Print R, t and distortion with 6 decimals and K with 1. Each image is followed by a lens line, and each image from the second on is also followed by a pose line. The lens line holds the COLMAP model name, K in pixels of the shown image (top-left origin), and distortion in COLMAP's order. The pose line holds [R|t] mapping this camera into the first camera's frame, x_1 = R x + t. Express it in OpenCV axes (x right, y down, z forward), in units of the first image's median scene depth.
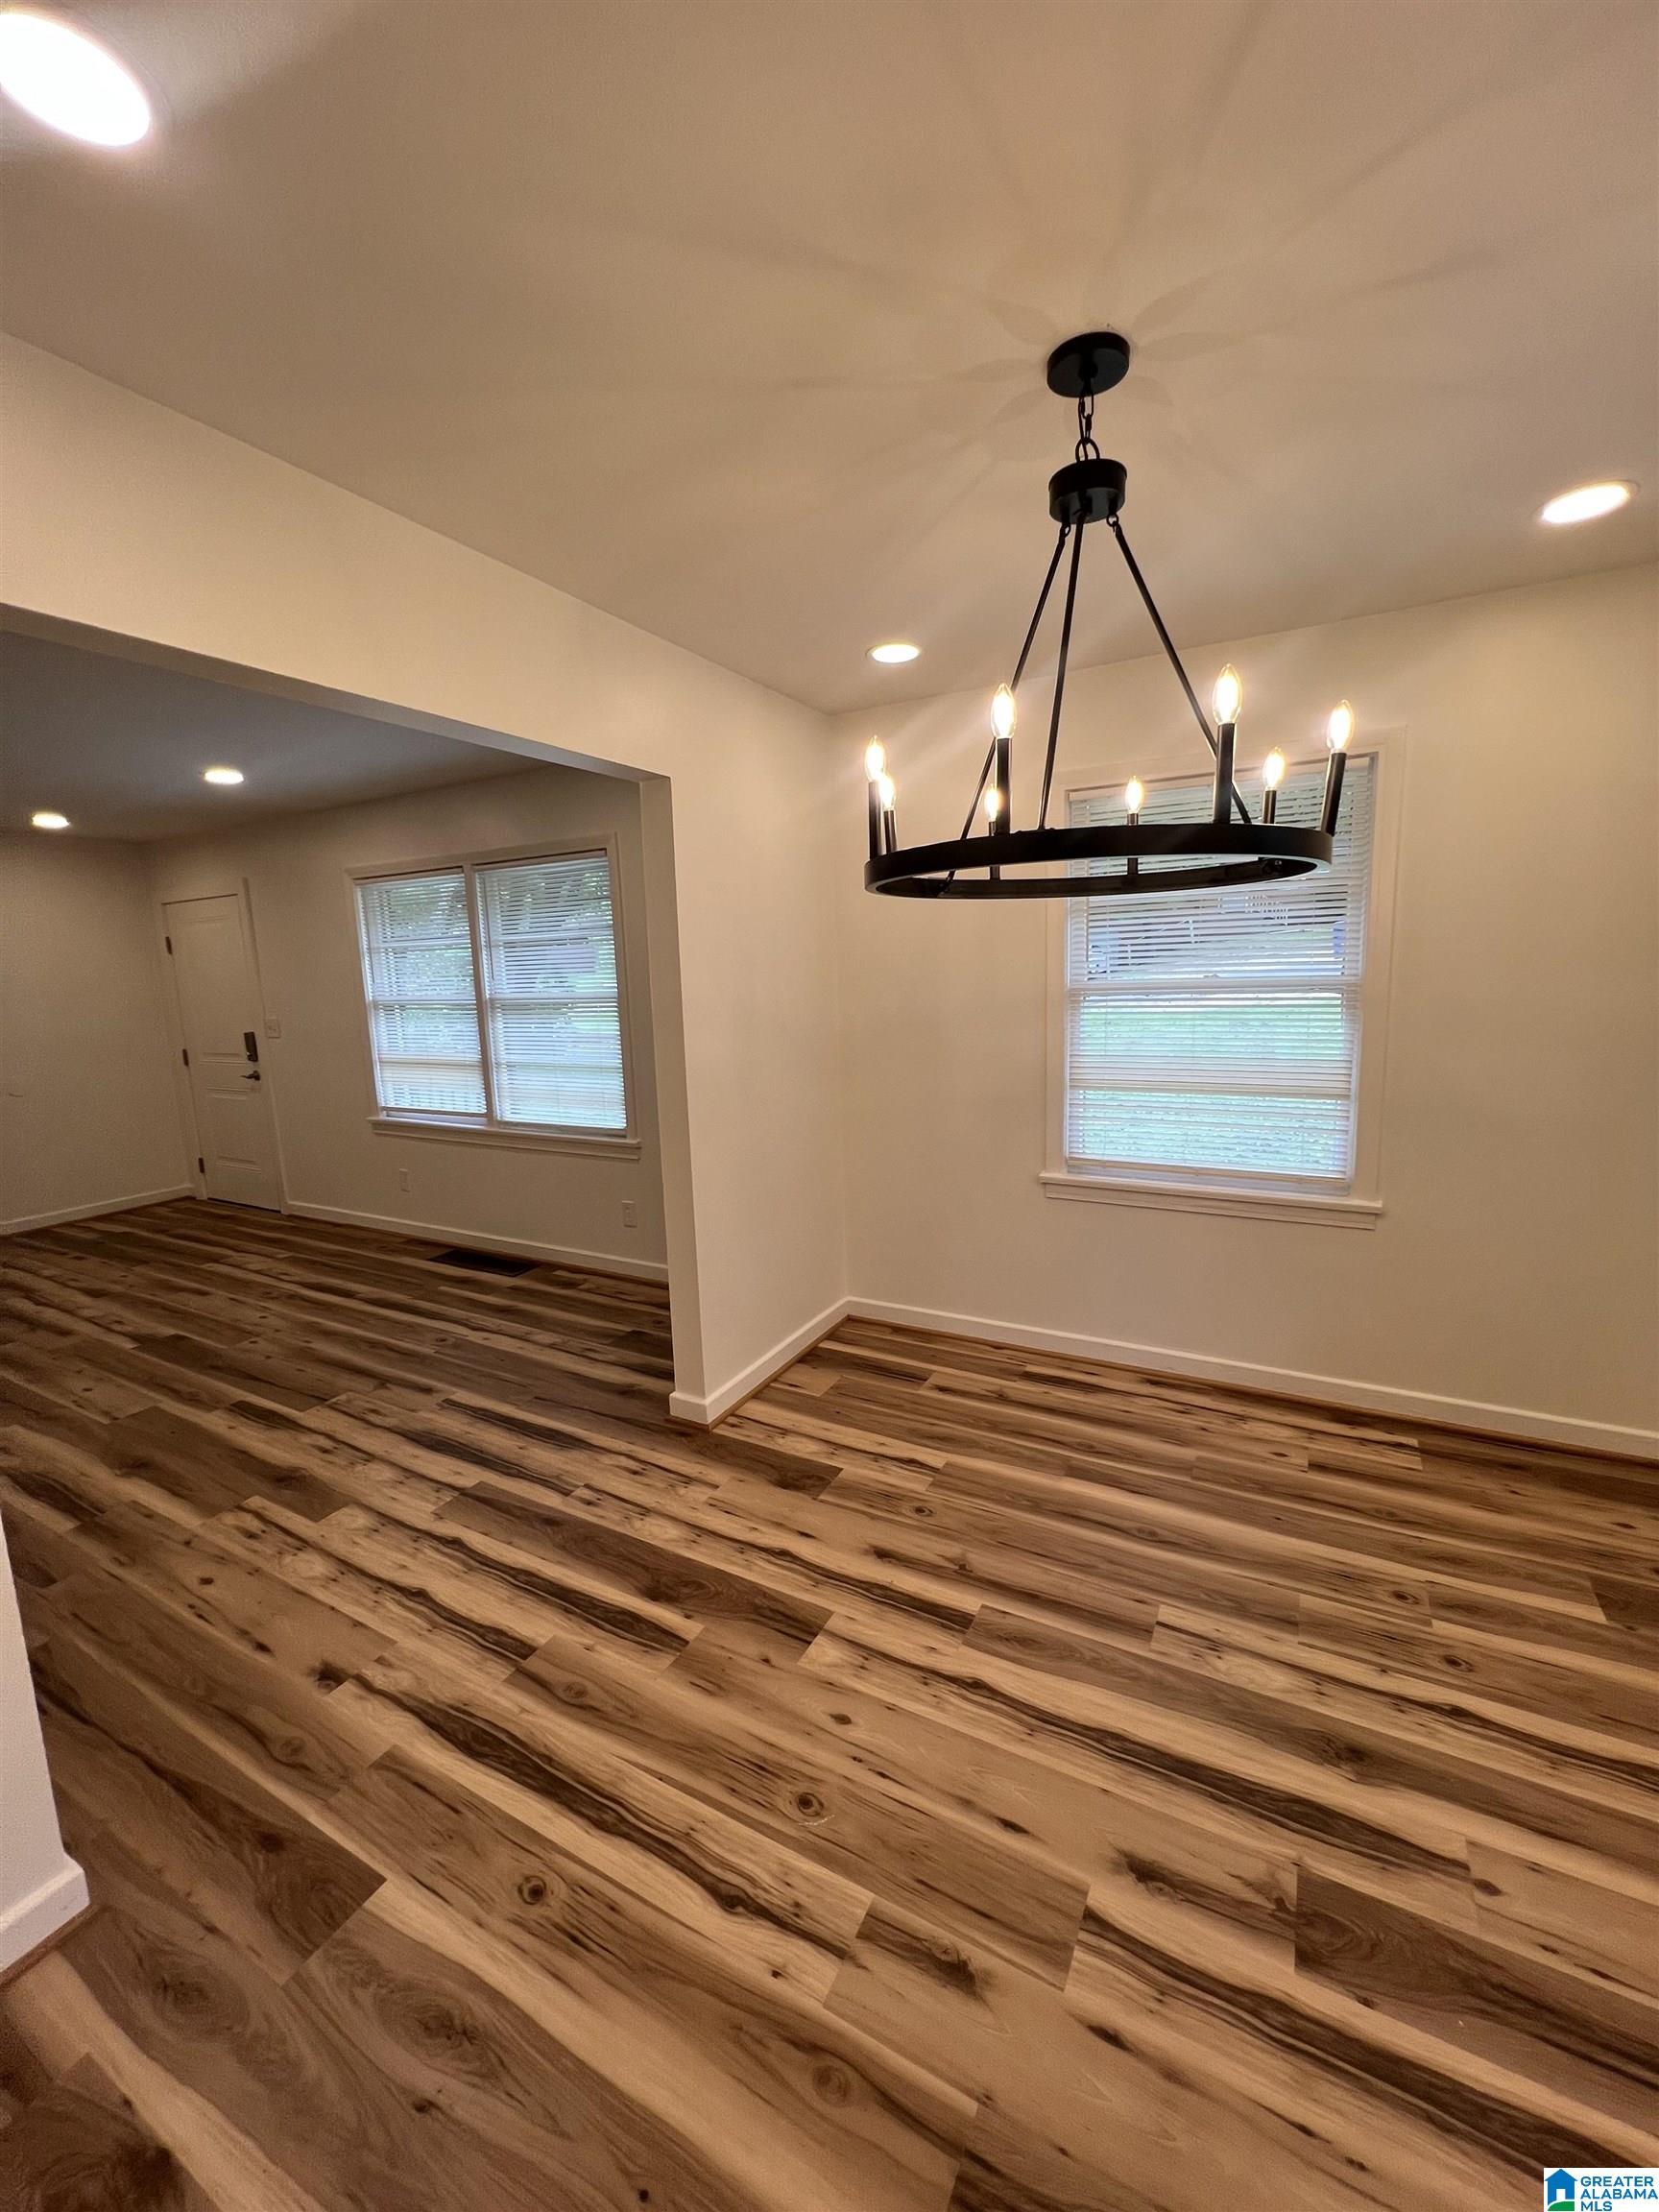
lens RADIAL K [[886.0, 0, 829.5], [0, 886.0, 1106.0], [0, 0, 1]] dist [-0.001323, 0.000260]
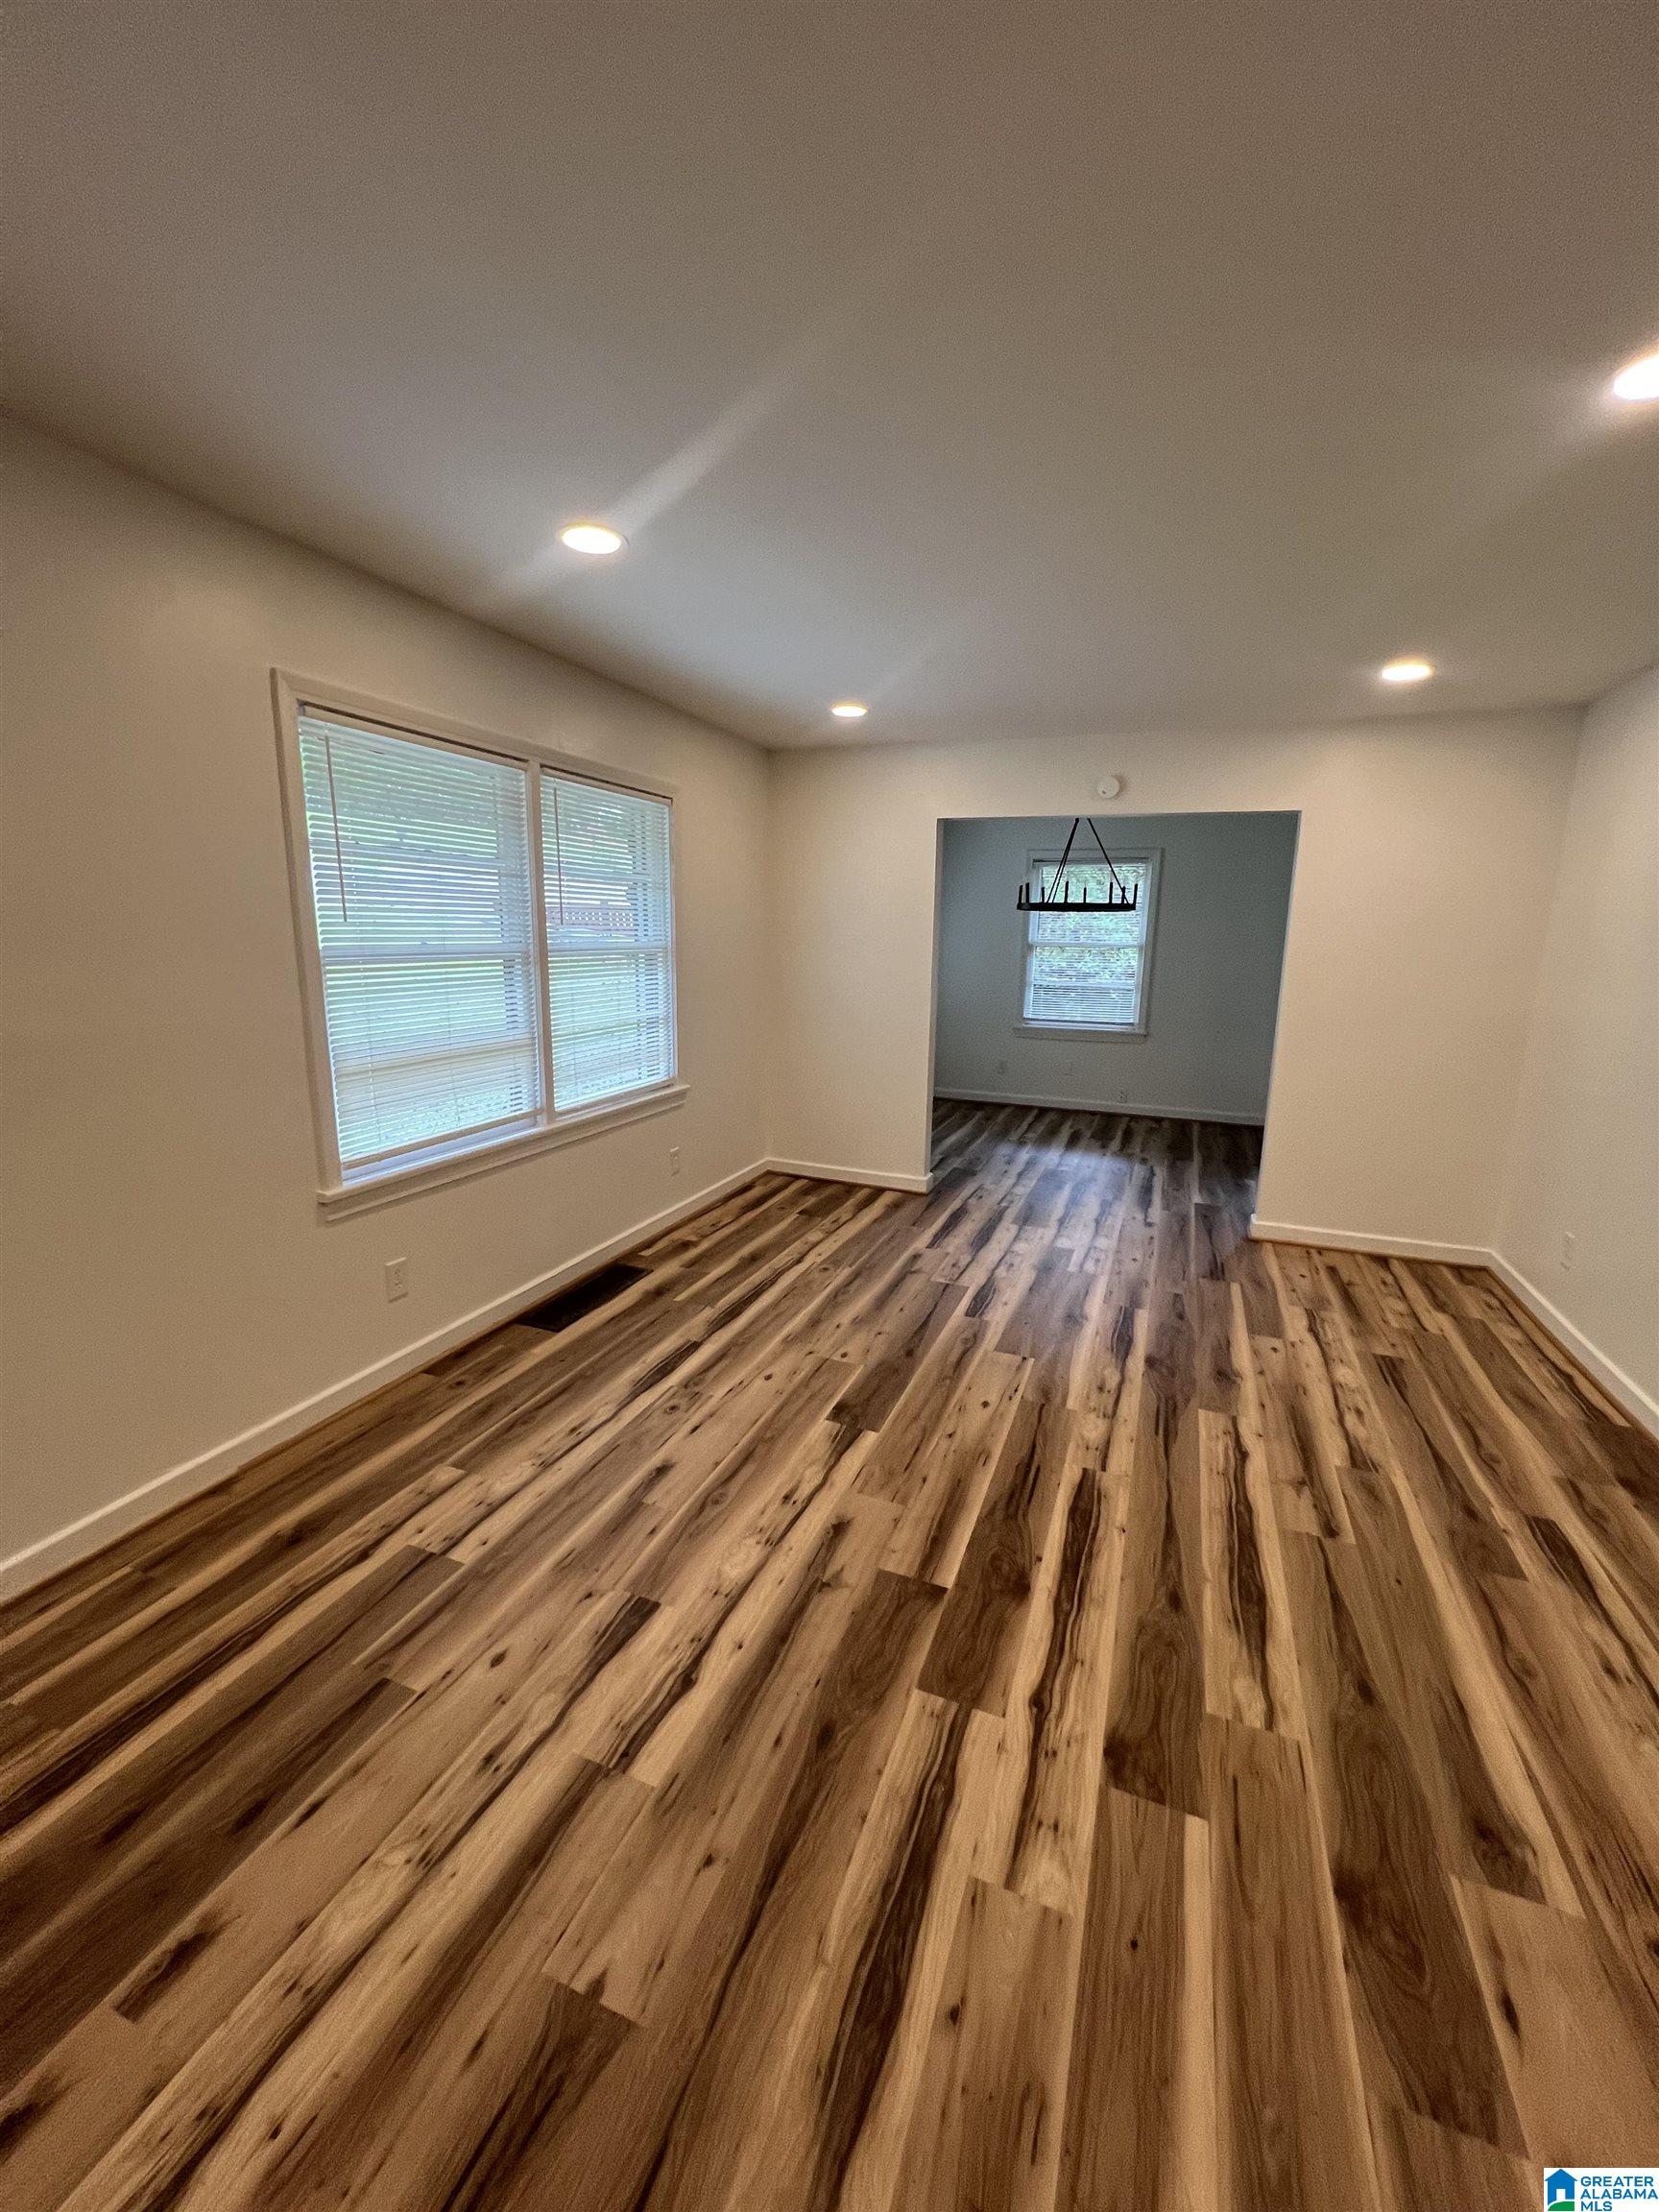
lens RADIAL K [[886.0, 0, 829.5], [0, 886.0, 1106.0], [0, 0, 1]] dist [-0.001323, 0.000260]
pose [[-0.124418, -0.168606, 0.977800, -1.373798], [0.138857, 0.972801, 0.185413, -0.116361], [-0.982466, 0.158843, -0.097622, 1.016029]]
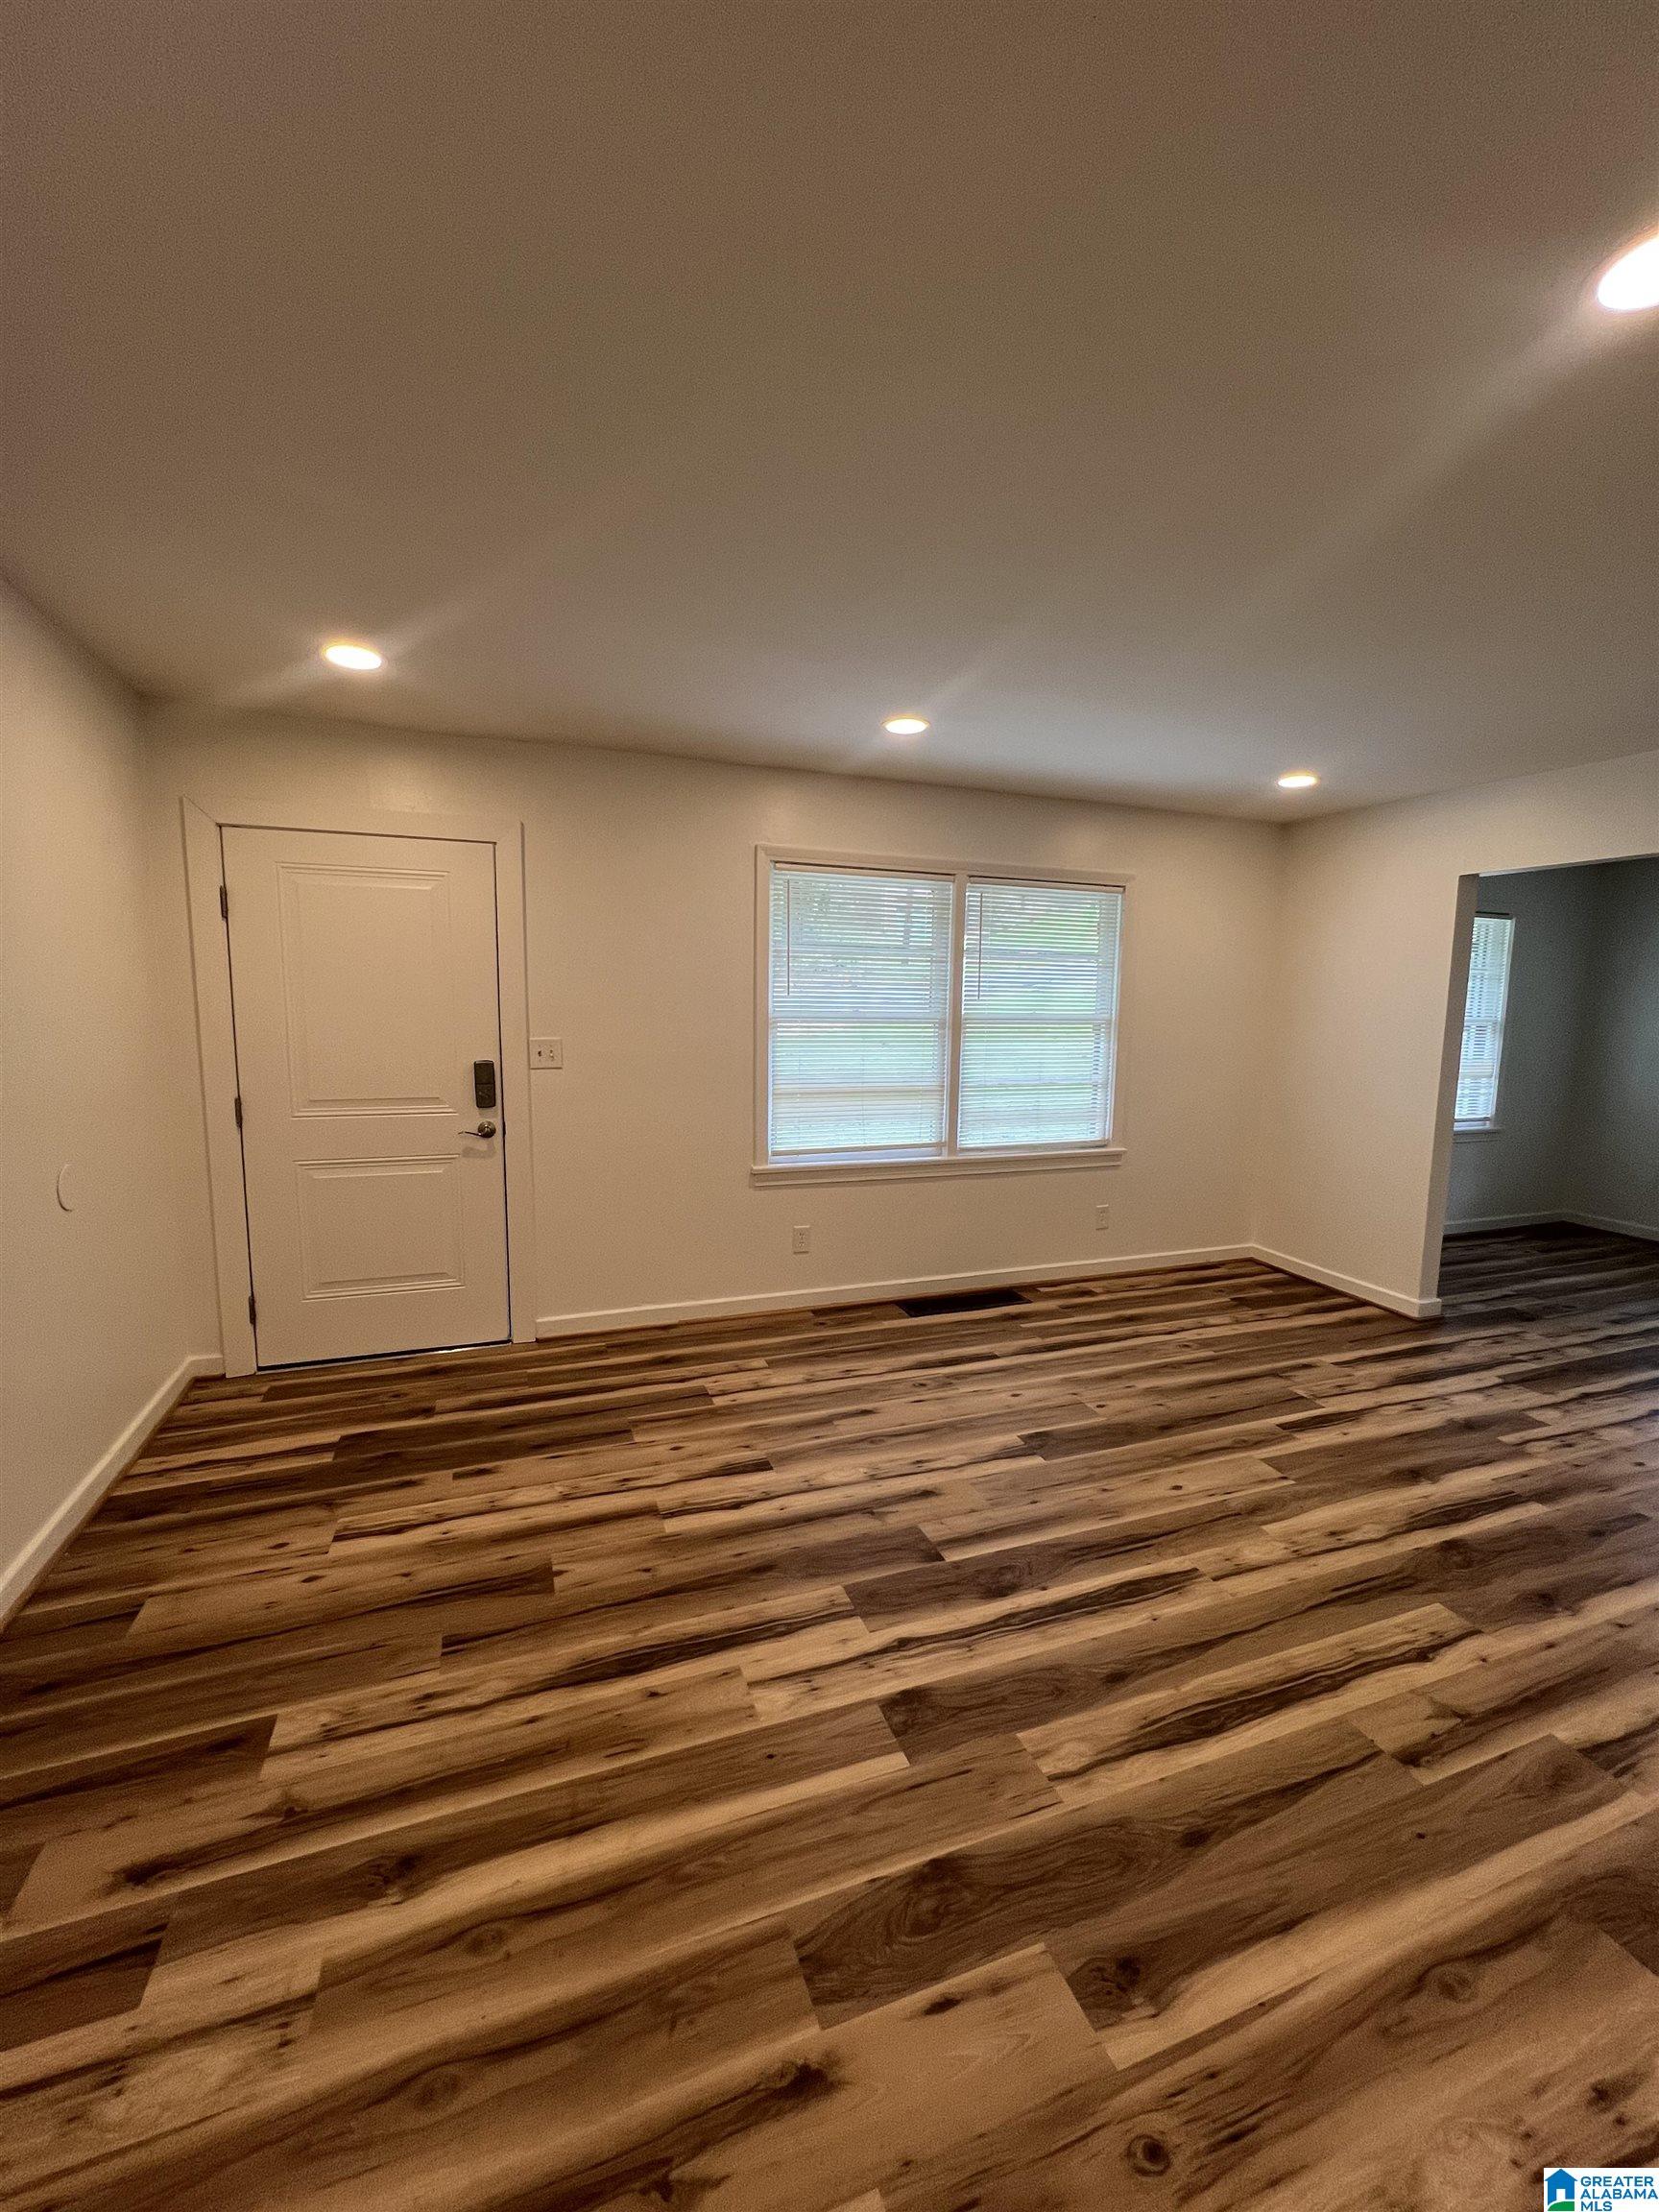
lens RADIAL K [[886.0, 0, 829.5], [0, 886.0, 1106.0], [0, 0, 1]] dist [-0.001323, 0.000260]
pose [[0.650190, -0.051968, 0.757992, -1.409708], [0.080455, 0.996758, -0.000676, -0.046185], [-0.755500, 0.061424, 0.652263, 0.591378]]
